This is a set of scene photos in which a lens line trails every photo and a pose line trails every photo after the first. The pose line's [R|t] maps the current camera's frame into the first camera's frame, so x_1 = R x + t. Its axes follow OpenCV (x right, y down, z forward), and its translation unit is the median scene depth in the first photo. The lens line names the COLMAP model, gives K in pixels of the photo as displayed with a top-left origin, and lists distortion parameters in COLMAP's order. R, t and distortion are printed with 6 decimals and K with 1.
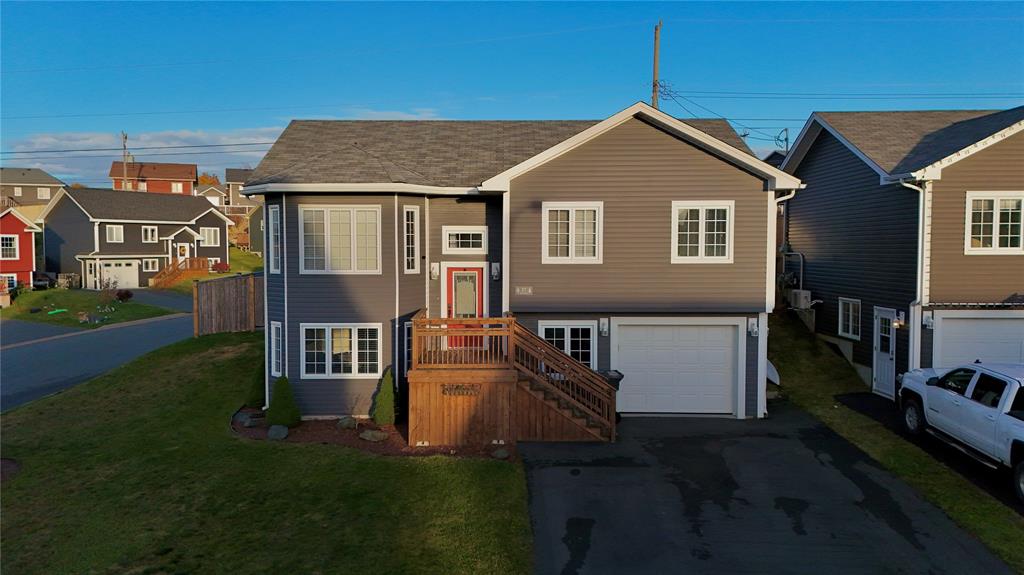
lens RADIAL K [[754.8, 0, 504.4], [0, 754.8, 288.4], [0, 0, 1]] dist [0.037063, -0.009896]
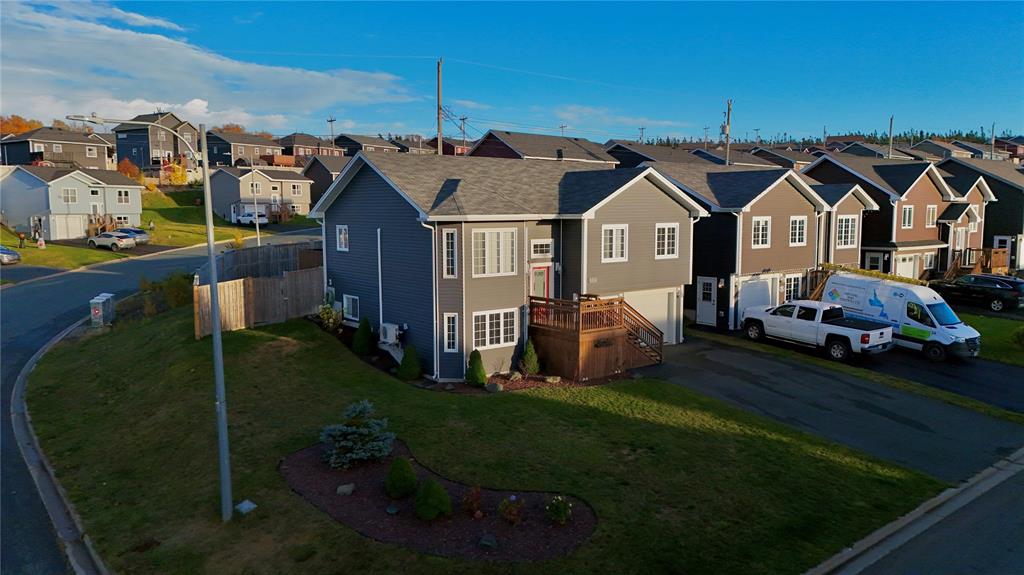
lens RADIAL K [[754.8, 0, 517.2], [0, 754.8, 277.8], [0, 0, 1]] dist [0.037063, -0.009896]
pose [[0.781189, -0.058549, 0.621543, -1.099750], [0.032820, 0.998067, 0.052768, -0.092501], [-0.623431, -0.020823, 0.781601, -0.154458]]
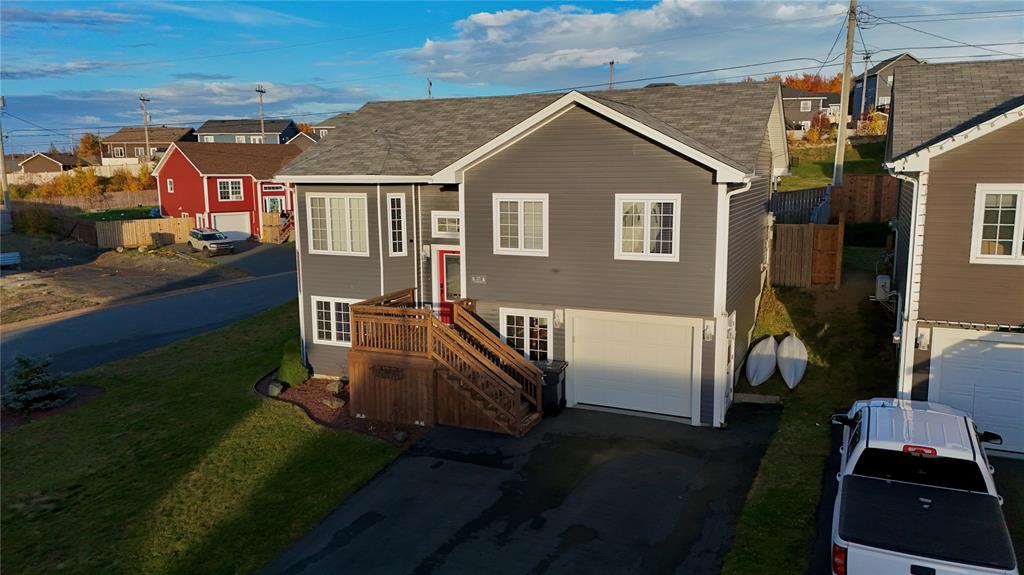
lens RADIAL K [[754.8, 0, 526.9], [0, 754.8, 279.0], [0, 0, 1]] dist [0.037063, -0.009896]
pose [[0.918491, 0.052835, -0.391896, 0.493849], [-0.016534, 0.995298, 0.095435, -0.097331], [0.395096, -0.081177, 0.915046, 0.079622]]
